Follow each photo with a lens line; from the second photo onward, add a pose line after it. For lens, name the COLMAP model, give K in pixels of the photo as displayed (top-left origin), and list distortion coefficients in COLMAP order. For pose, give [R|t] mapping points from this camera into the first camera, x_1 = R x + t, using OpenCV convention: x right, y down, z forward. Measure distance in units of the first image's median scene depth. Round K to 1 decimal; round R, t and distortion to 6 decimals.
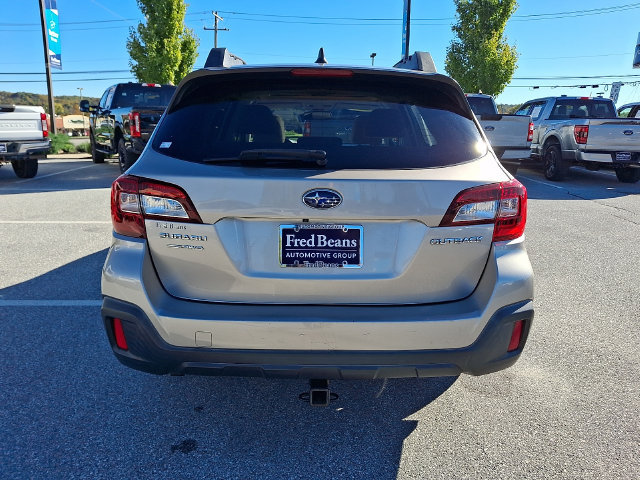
lens RADIAL K [[479.1, 0, 323.5], [0, 479.1, 235.7], [0, 0, 1]] dist [0.038157, -0.069989]
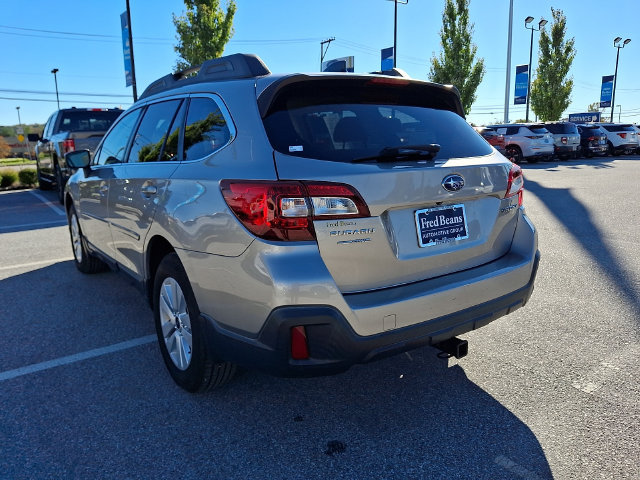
lens RADIAL K [[479.1, 0, 315.6], [0, 479.1, 237.0], [0, 0, 1]] dist [0.038157, -0.069989]
pose [[0.828453, -0.142877, 0.541528, -0.916418], [0.162363, 0.986659, 0.011930, -0.013896], [-0.536008, 0.078040, 0.840598, 0.168320]]
